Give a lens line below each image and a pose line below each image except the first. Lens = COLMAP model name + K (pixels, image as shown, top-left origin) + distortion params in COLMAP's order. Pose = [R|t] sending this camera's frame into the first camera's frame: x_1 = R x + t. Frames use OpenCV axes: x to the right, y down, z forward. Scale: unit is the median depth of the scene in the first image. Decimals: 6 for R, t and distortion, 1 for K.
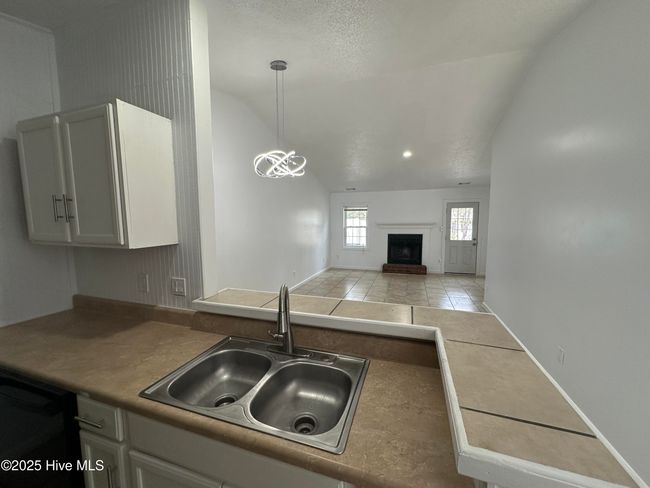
lens RADIAL K [[259.9, 0, 324.4], [0, 259.9, 243.0], [0, 0, 1]] dist [-0.000914, 0.000509]
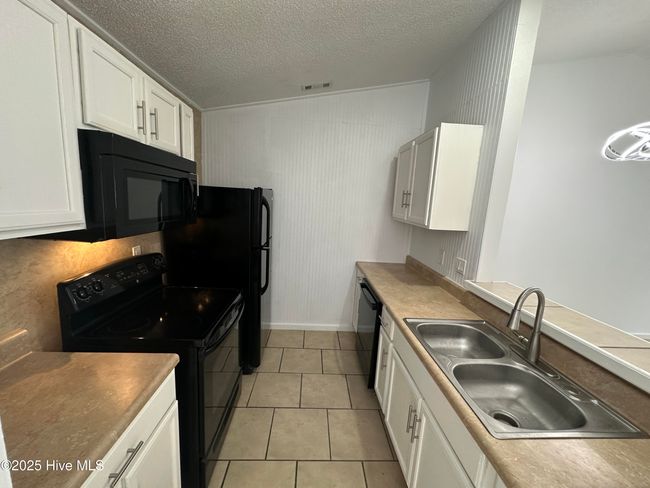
lens RADIAL K [[259.9, 0, 324.0], [0, 259.9, 242.6], [0, 0, 1]] dist [-0.000914, 0.000509]
pose [[0.365911, 0.177592, -0.913548, 0.331358], [-0.142932, 0.980702, 0.133397, -0.011618], [0.919608, 0.081764, 0.384233, -0.067932]]
